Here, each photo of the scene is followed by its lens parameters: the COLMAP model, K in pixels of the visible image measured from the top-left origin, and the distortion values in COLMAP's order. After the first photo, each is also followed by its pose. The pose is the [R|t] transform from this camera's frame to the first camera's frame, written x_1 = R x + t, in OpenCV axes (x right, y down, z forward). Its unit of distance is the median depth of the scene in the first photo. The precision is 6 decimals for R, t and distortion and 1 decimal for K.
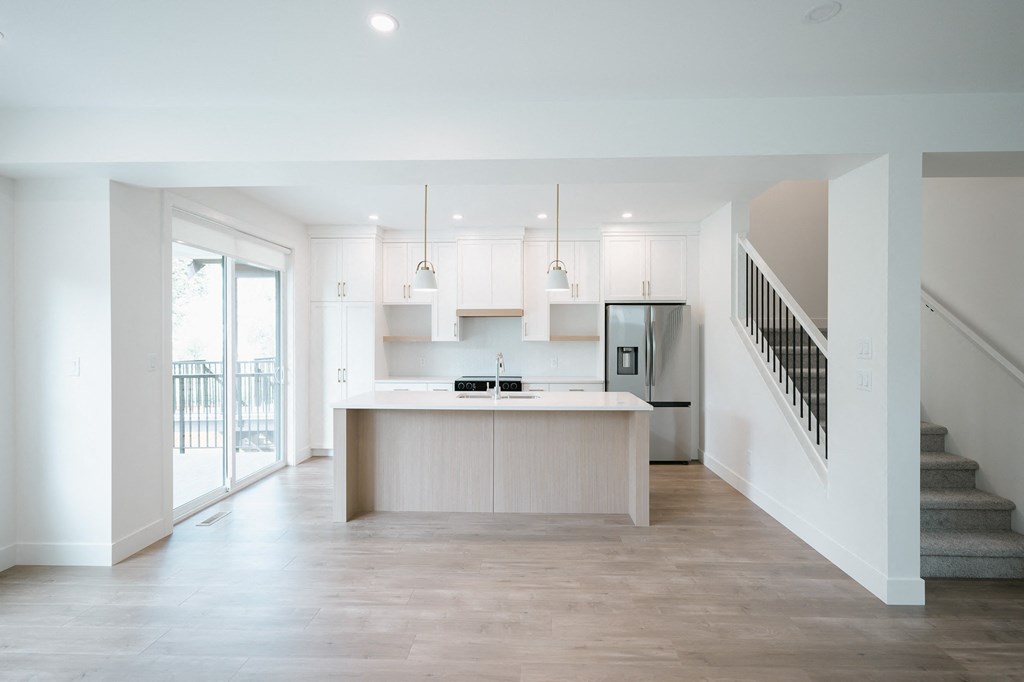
lens RADIAL K [[471.7, 0, 527.0], [0, 471.7, 339.2], [0, 0, 1]] dist [-0.000311, -0.000140]
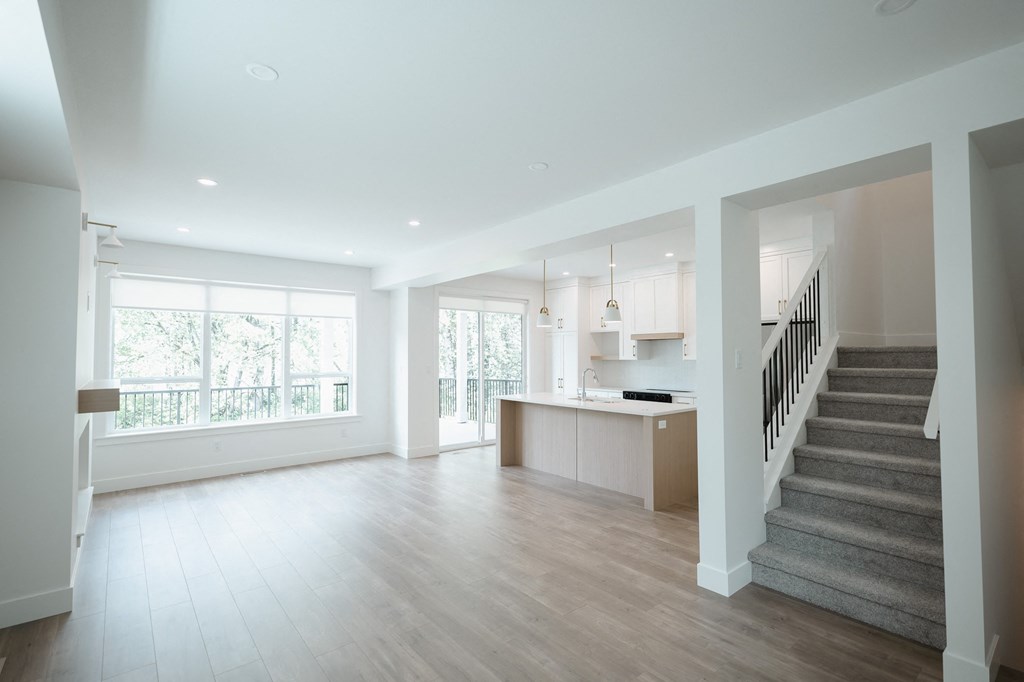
lens RADIAL K [[471.7, 0, 527.0], [0, 471.7, 339.2], [0, 0, 1]] dist [-0.000311, -0.000140]
pose [[0.676130, -0.027344, -0.736274, 0.887482], [-0.002112, 0.999235, -0.039050, -0.001961], [0.736779, 0.027957, 0.675556, -0.080702]]
